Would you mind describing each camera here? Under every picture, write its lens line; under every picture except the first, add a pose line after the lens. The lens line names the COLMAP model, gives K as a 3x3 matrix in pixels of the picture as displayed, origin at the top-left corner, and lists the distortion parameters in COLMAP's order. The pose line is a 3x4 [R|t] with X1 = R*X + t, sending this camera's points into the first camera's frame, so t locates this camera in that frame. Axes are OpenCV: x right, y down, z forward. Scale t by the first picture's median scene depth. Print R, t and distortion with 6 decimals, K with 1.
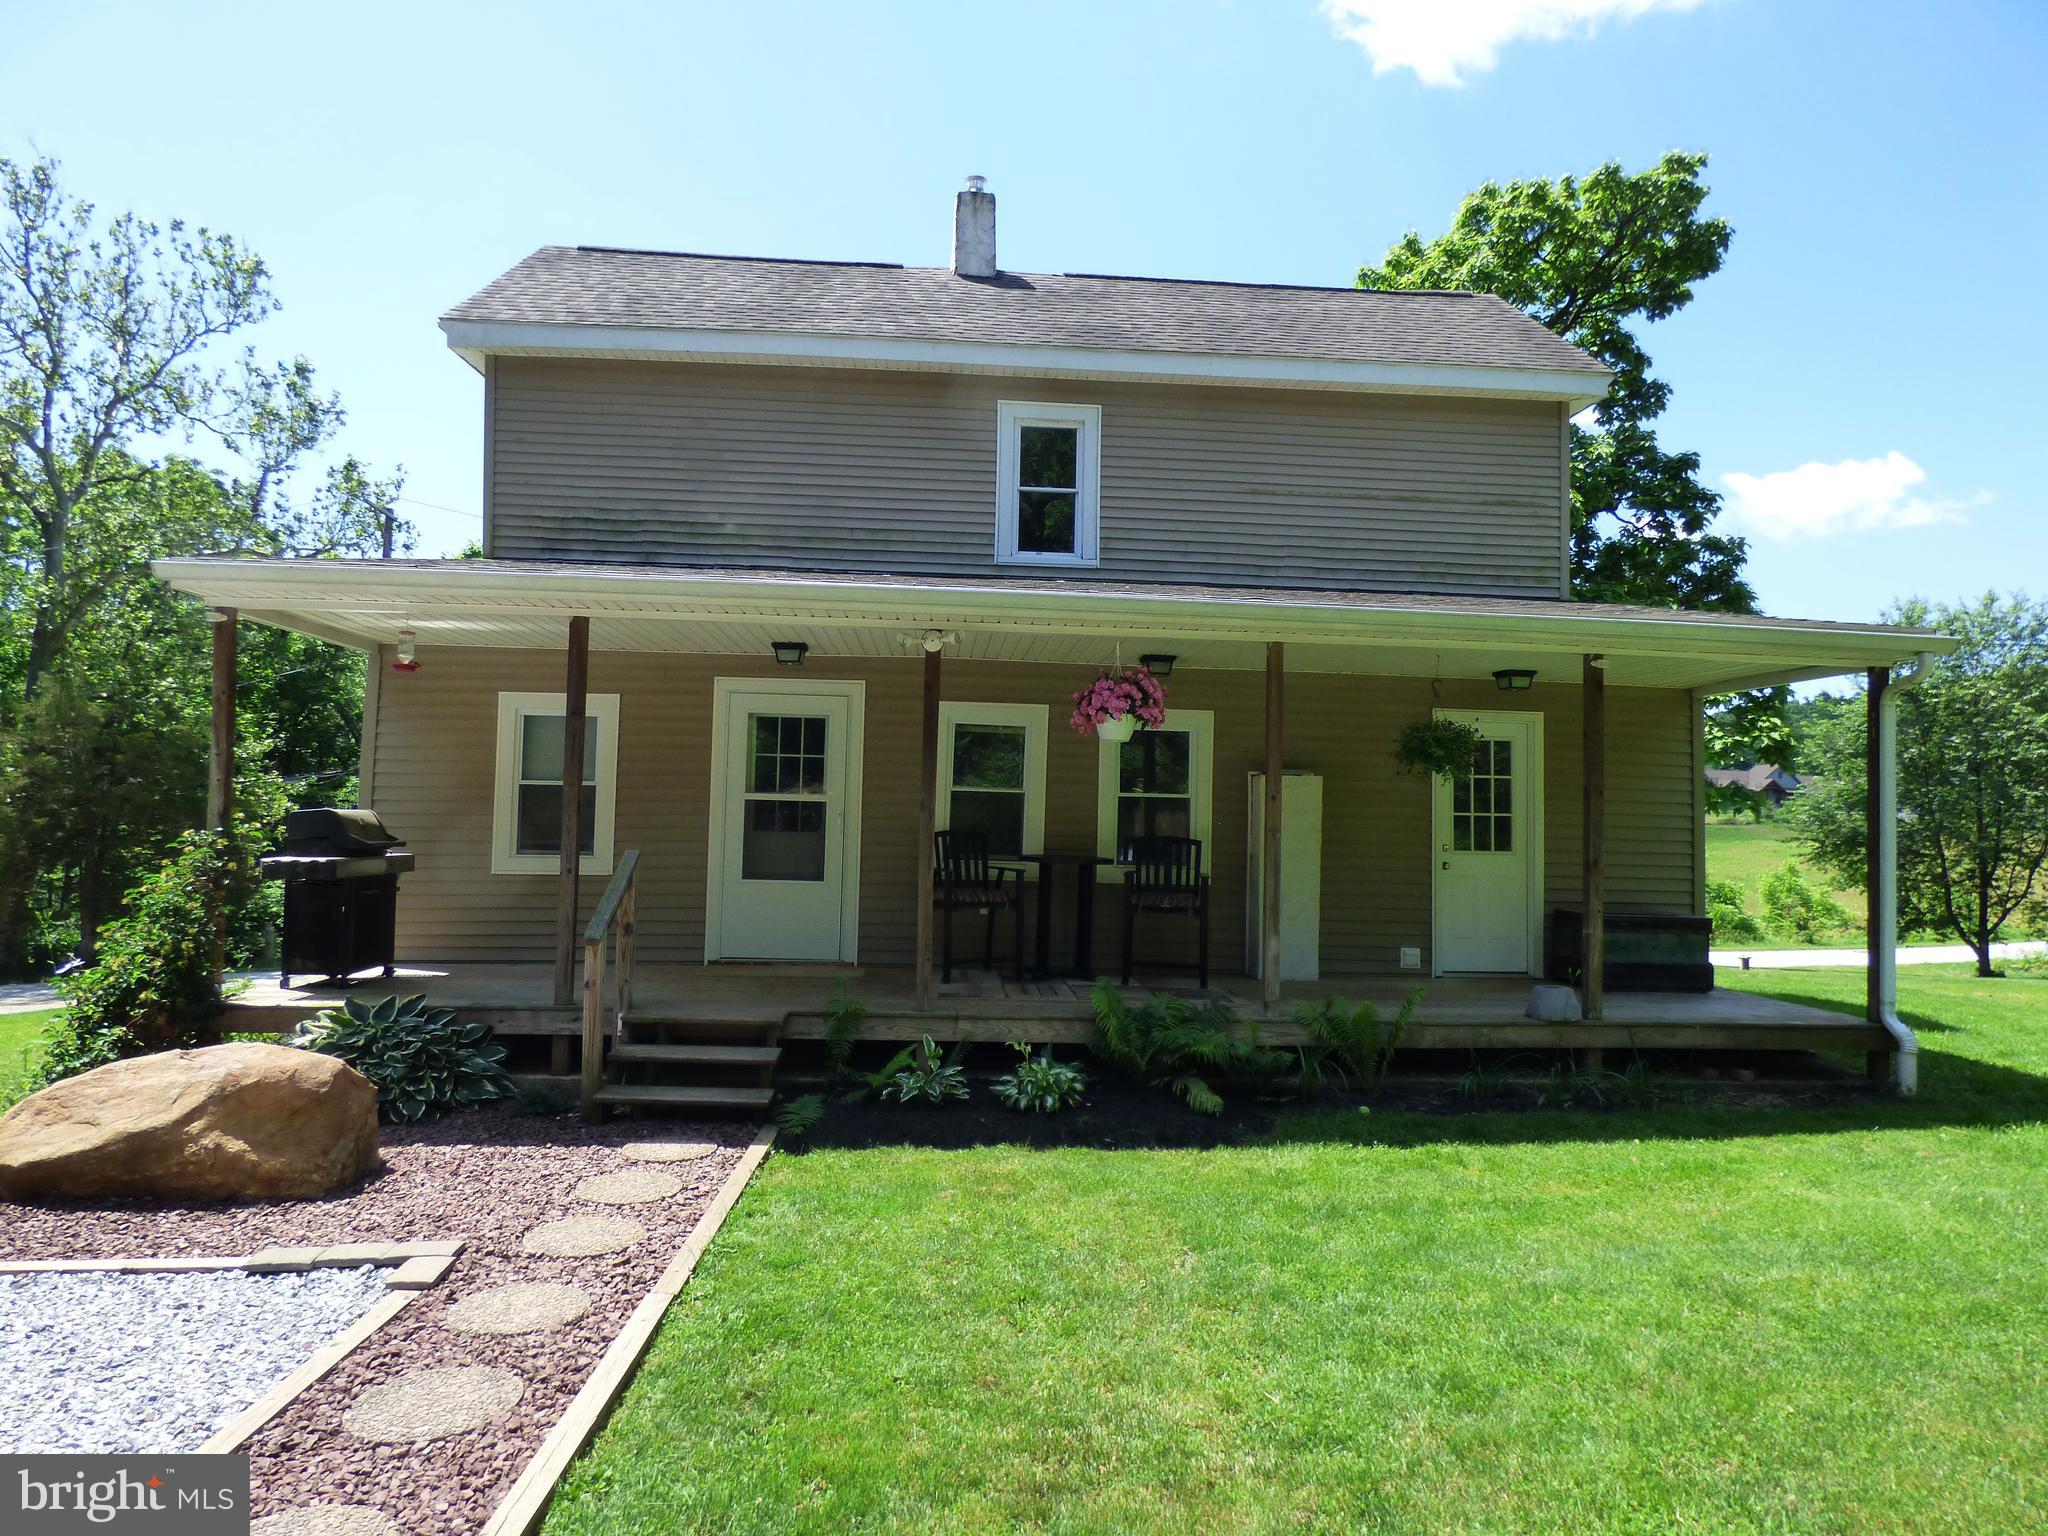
lens RADIAL K [[1252.8, 0, 1028.8], [0, 1252.8, 772.7], [0, 0, 1]] dist [-0.001539, -0.001222]
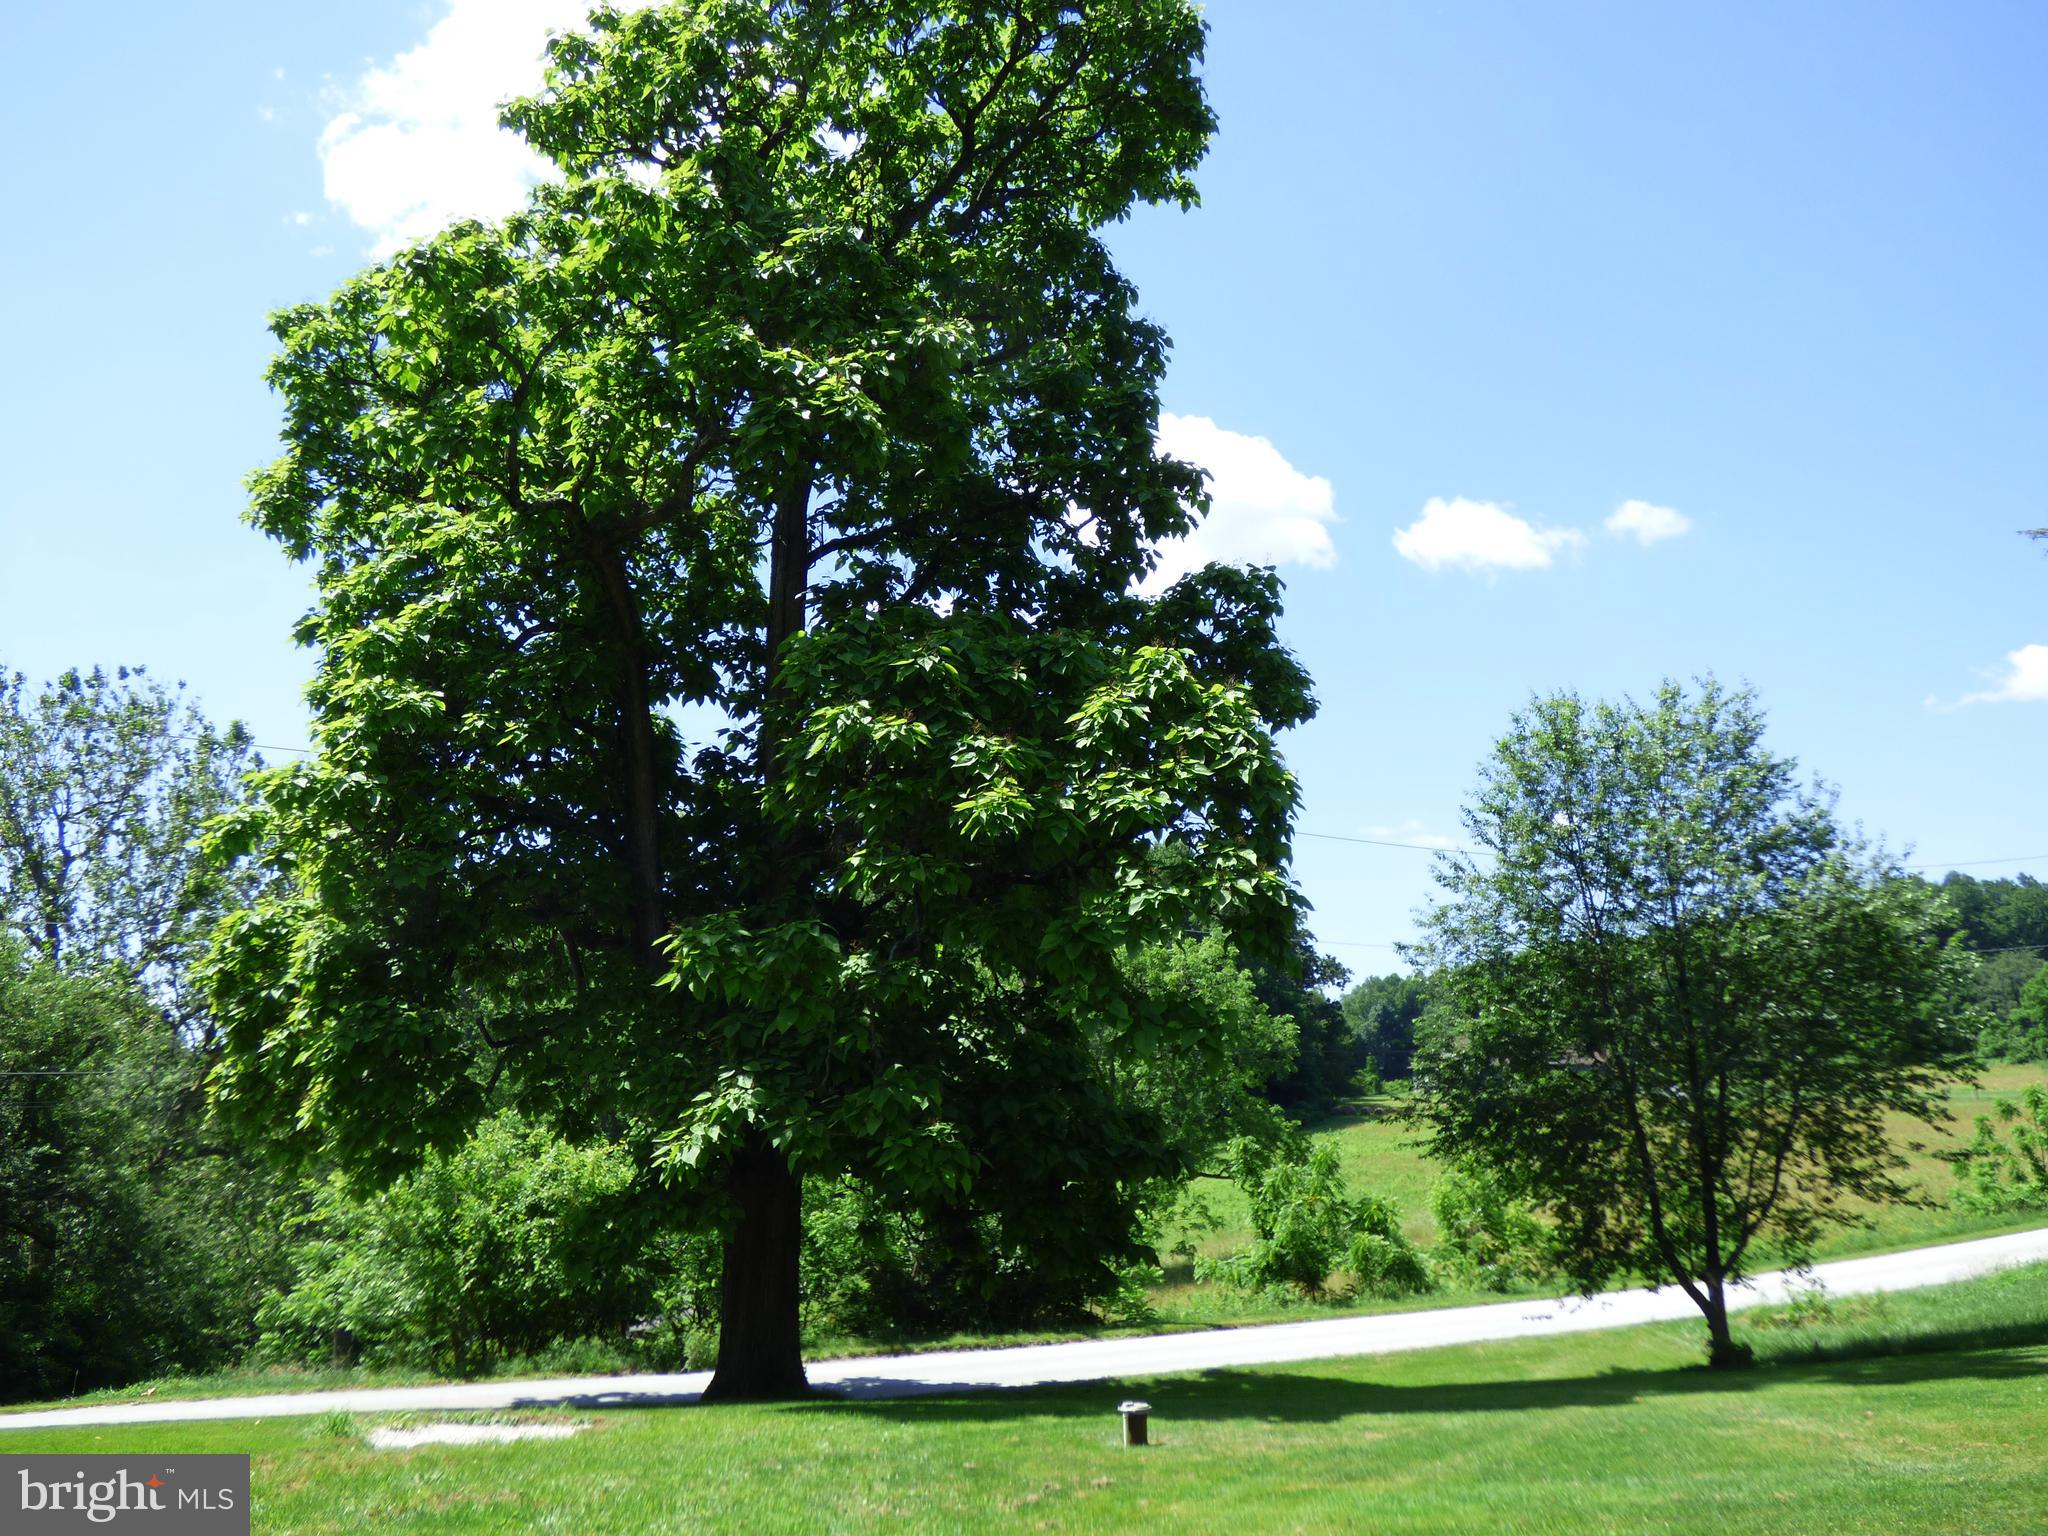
lens RADIAL K [[1709.8, 0, 1041.9], [0, 1709.8, 746.6], [0, 0, 1]] dist [-0.012405, -0.018773]
pose [[0.967388, 0.021157, 0.252415, 0.271244], [0.024771, 0.983827, -0.177401, 0.022876], [-0.252086, 0.177868, 0.951218, 0.303883]]
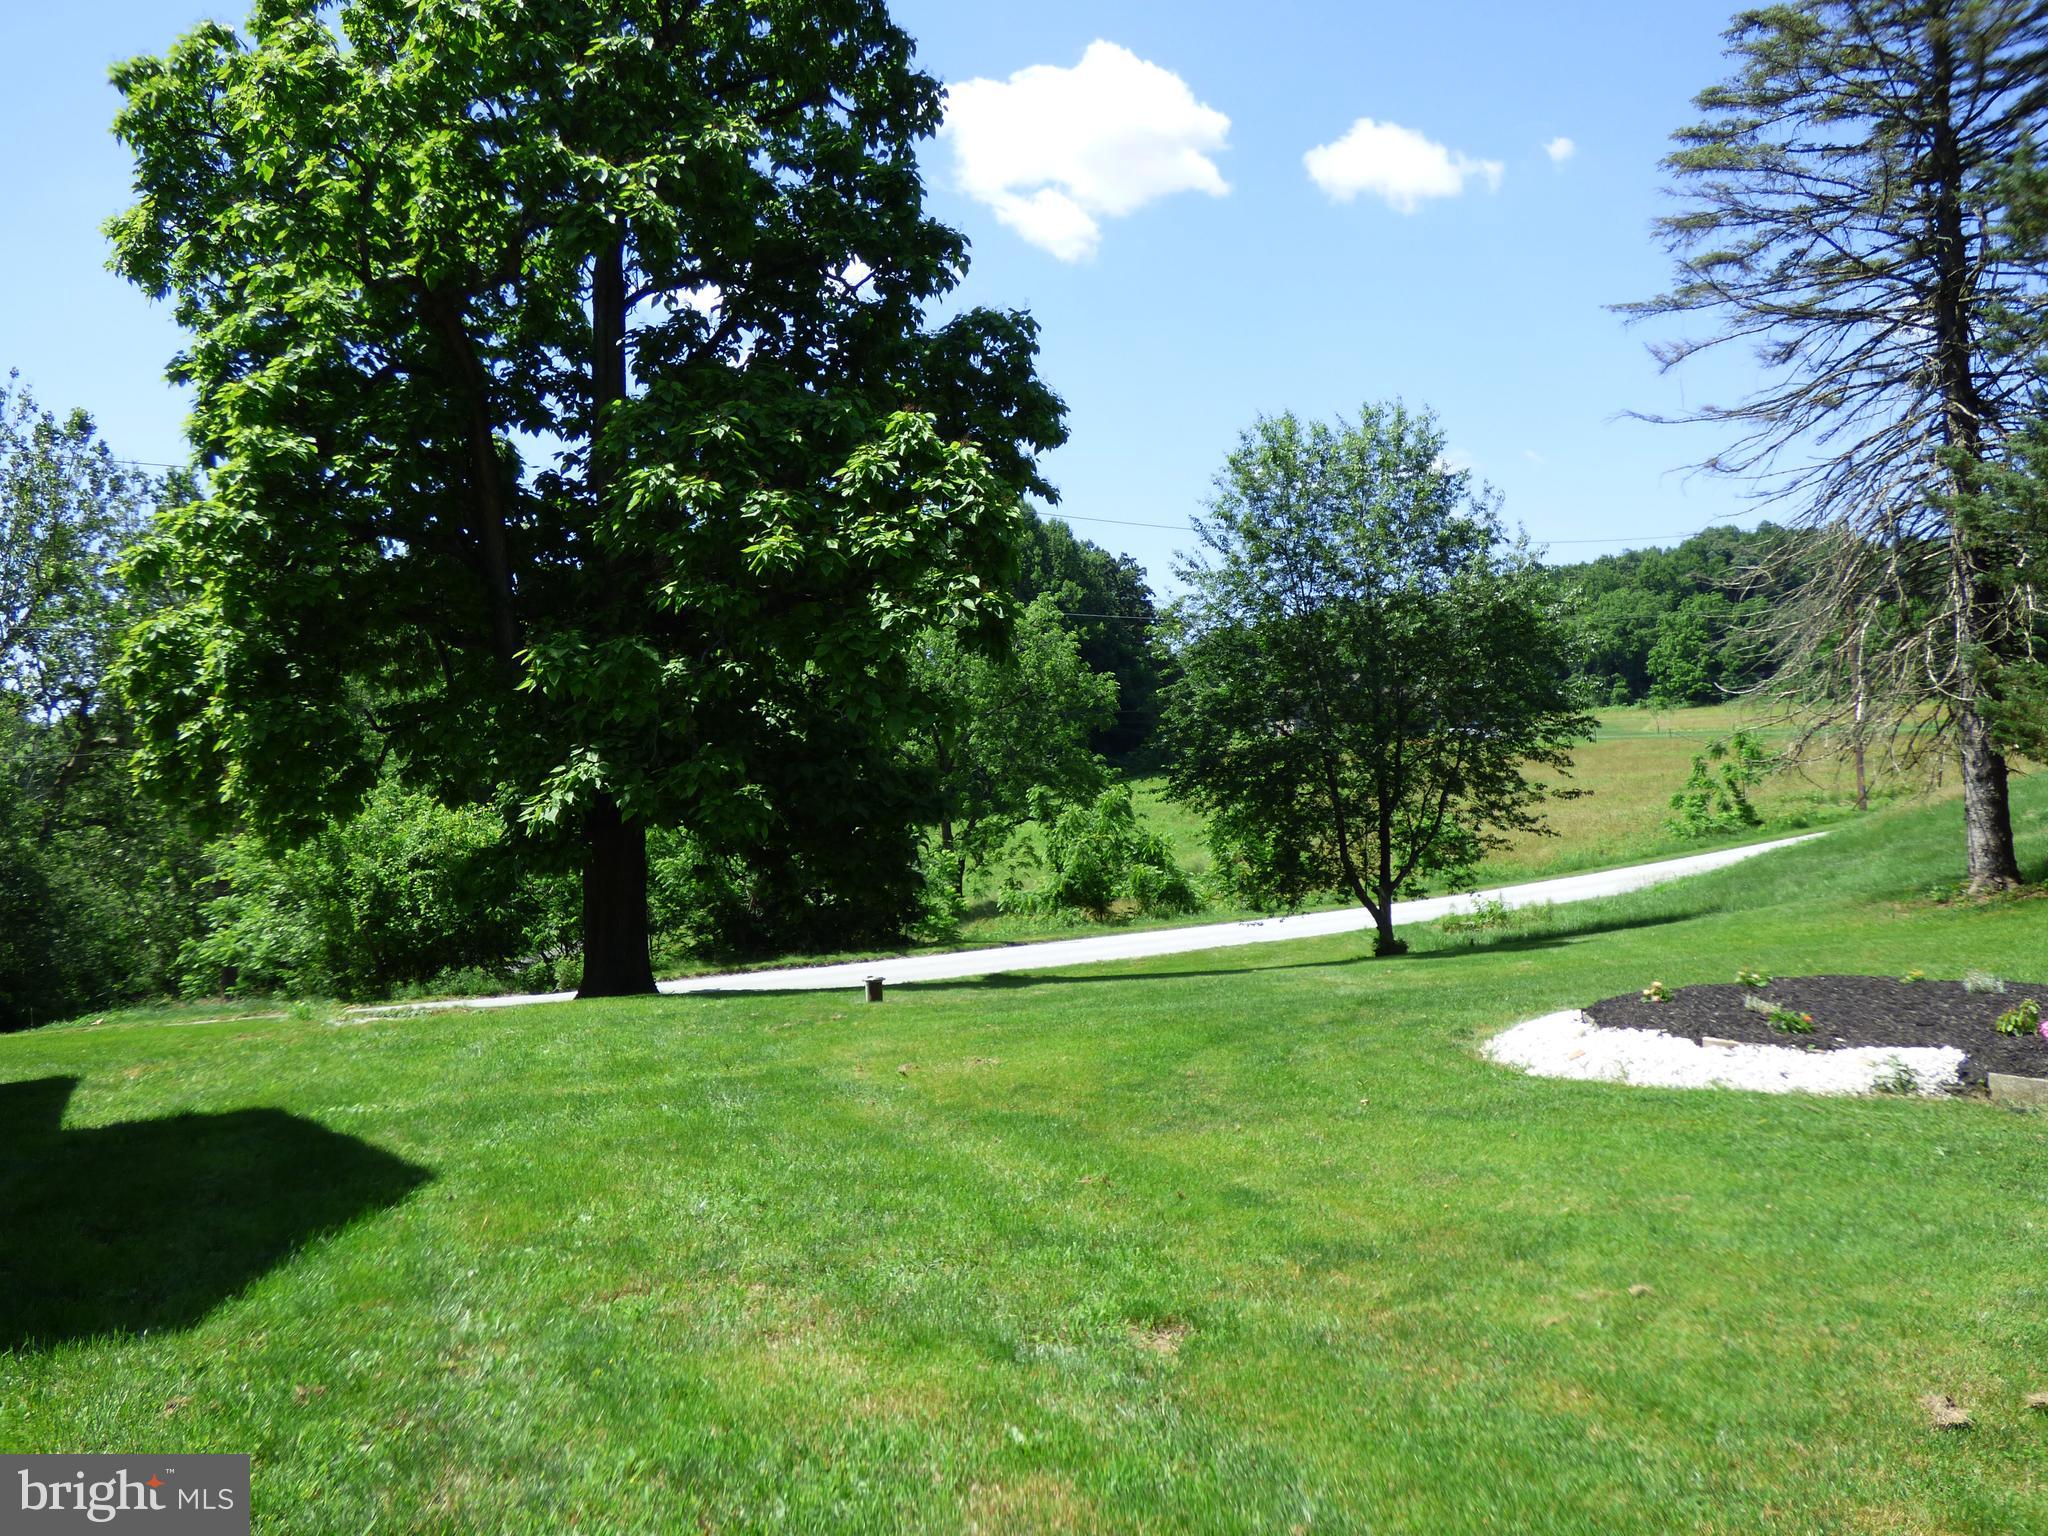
lens RADIAL K [[1709.8, 0, 1032.4], [0, 1709.8, 746.9], [0, 0, 1]] dist [-0.012405, -0.018773]
pose [[0.943967, -0.049949, 0.326239, 0.262288], [0.043684, 0.998694, 0.026508, 0.013968], [-0.327137, -0.010771, 0.944915, 0.151579]]
